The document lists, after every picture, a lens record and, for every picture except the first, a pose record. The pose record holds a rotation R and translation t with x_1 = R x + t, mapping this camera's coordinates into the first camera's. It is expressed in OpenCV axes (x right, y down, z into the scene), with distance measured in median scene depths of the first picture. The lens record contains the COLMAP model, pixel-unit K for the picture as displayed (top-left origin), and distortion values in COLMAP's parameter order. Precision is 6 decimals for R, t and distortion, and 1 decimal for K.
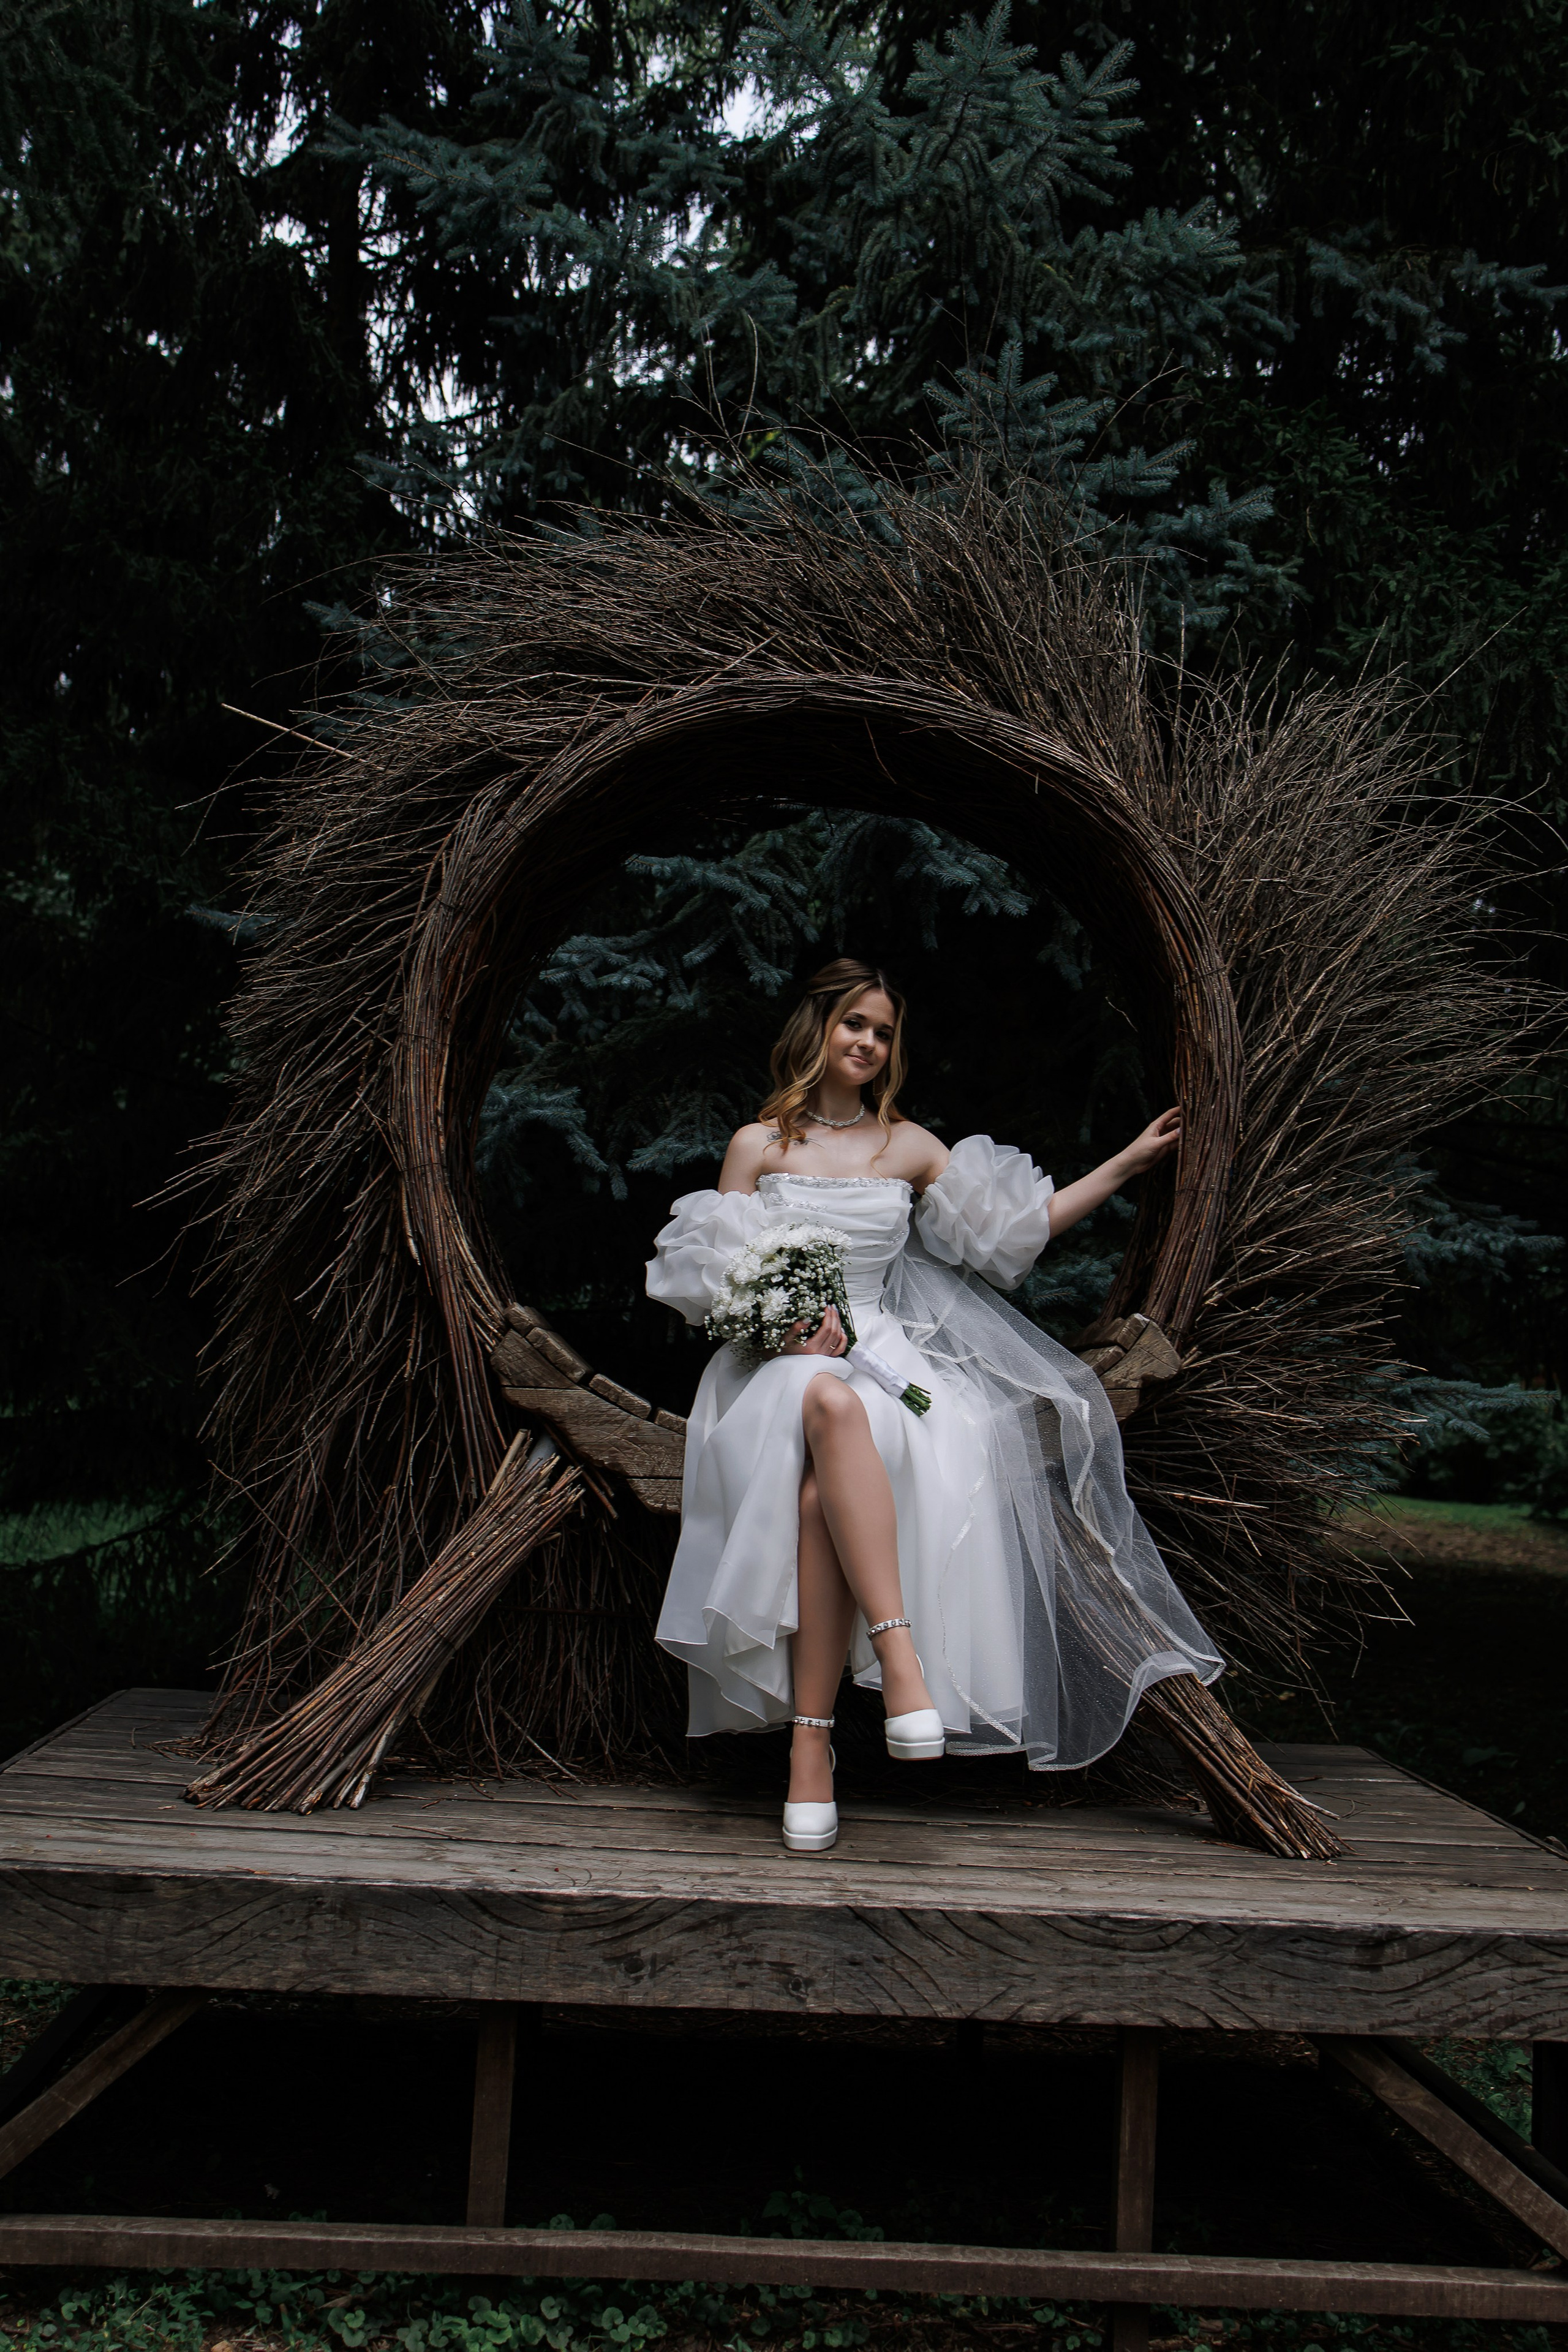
lens RADIAL K [[2242.6, 0, 784.0], [0, 2242.6, 1176.0], [0, 0, 1]] dist [-0.000292, -0.012406]
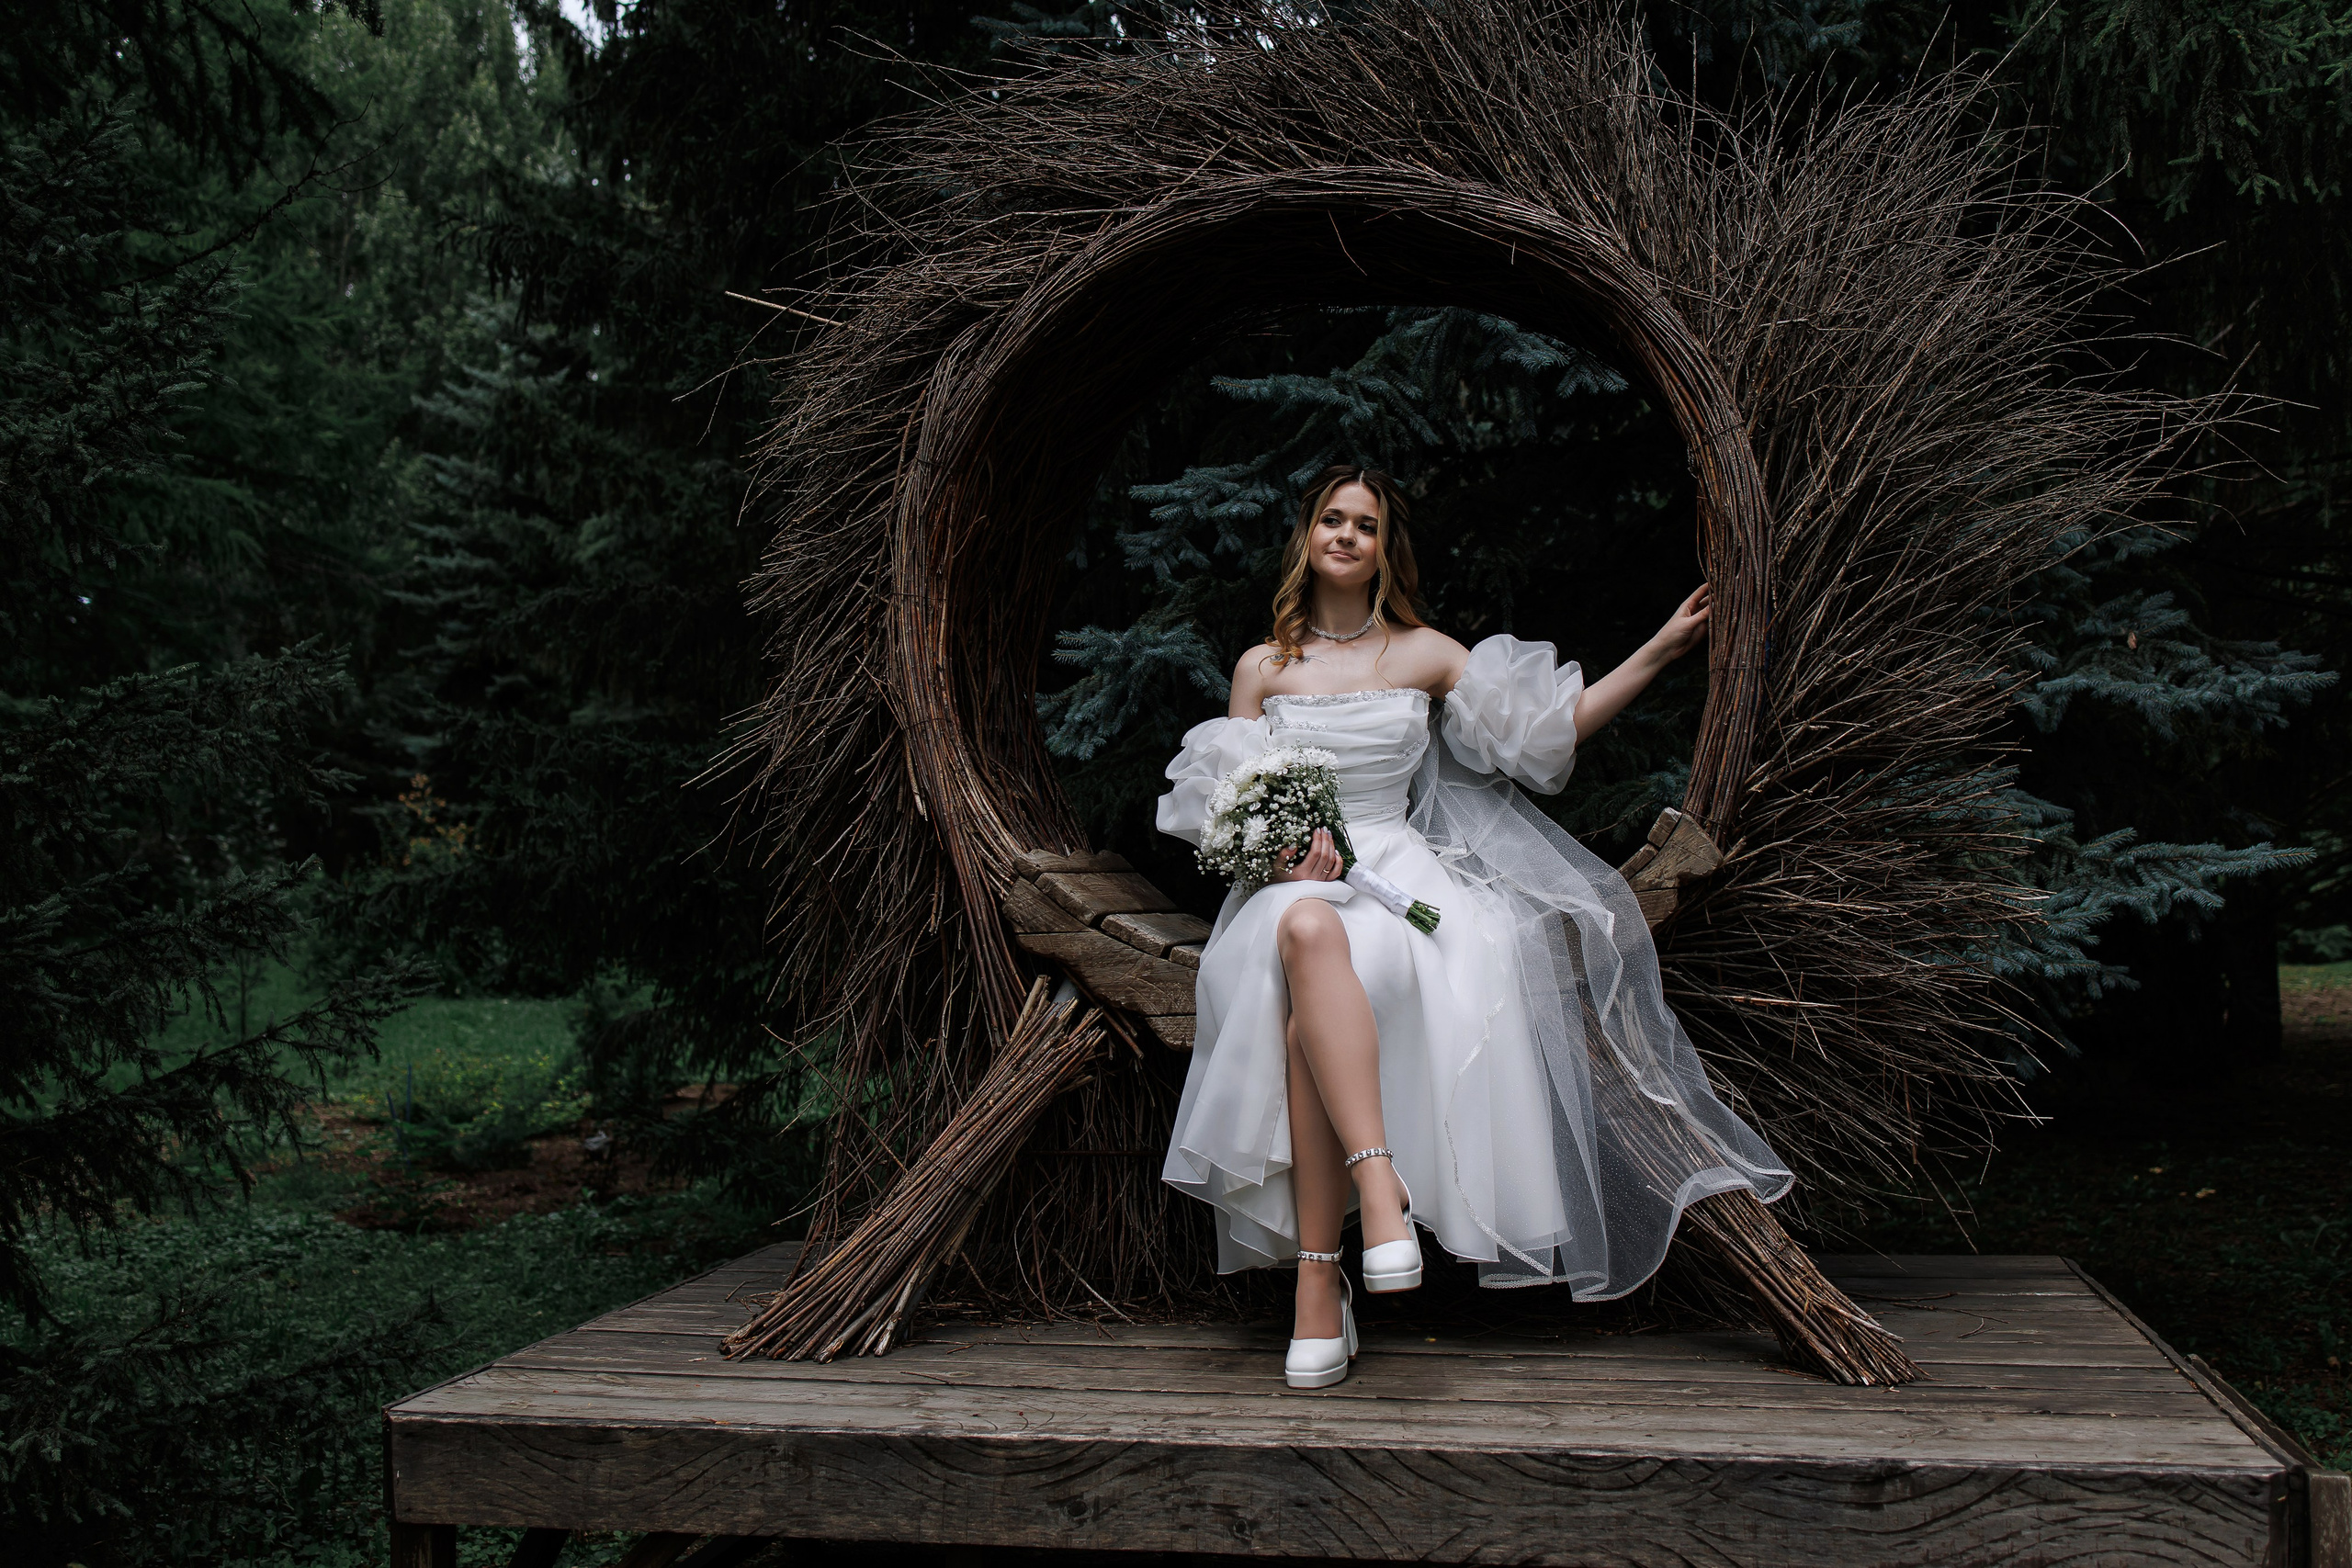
lens RADIAL K [[2248.8, 0, 1176.0], [0, 2248.8, 784.0], [0, 0, 1]] dist [0.006936, -0.003242]
pose [[0.963571, -0.087147, -0.252856, 0.203005], [0.096278, 0.995066, 0.023943, 0.009725], [0.249522, -0.047416, 0.967208, 0.047439]]
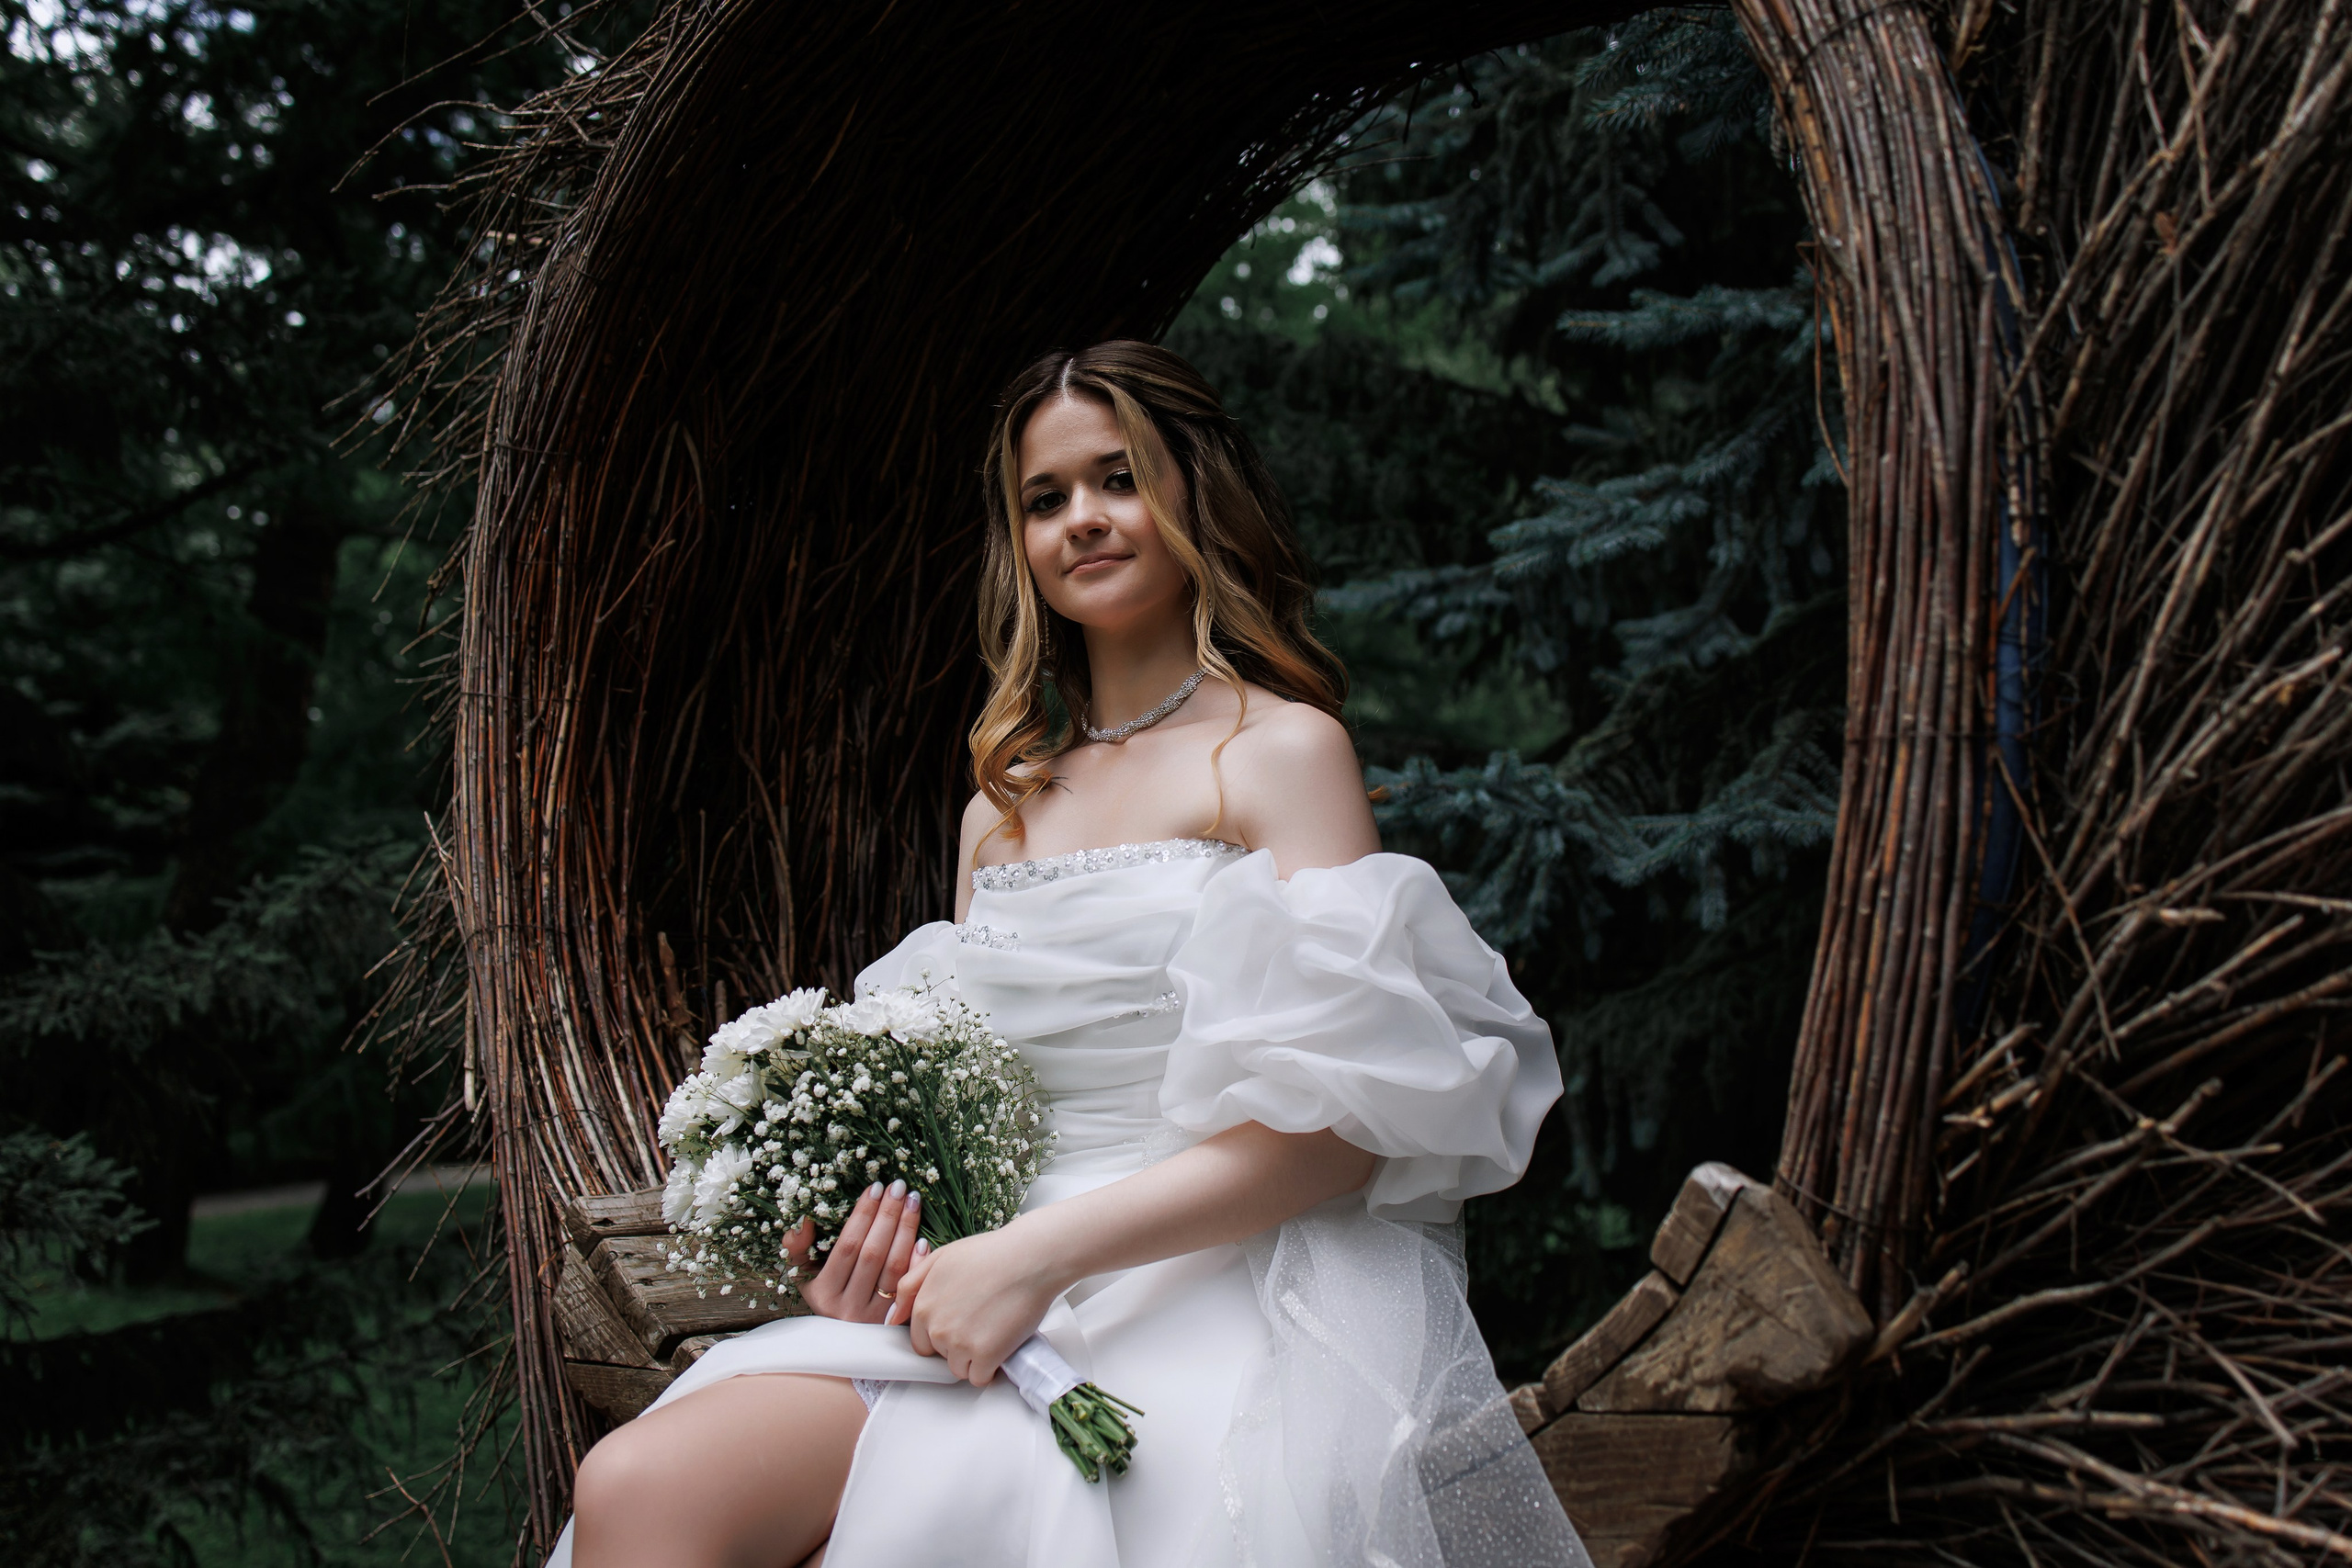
lens RADIAL K [[2242.4, 0, 1176.0], [0, 2242.4, 784.0], [0, 0, 1]] dist [-0.000292, -0.012406]
pose [[0.673369, -0.155243, -0.722823, 0.350313], [0.101597, 0.987860, -0.117520, 0.039196], [0.732292, 0.005698, 0.680967, 0.754336]]
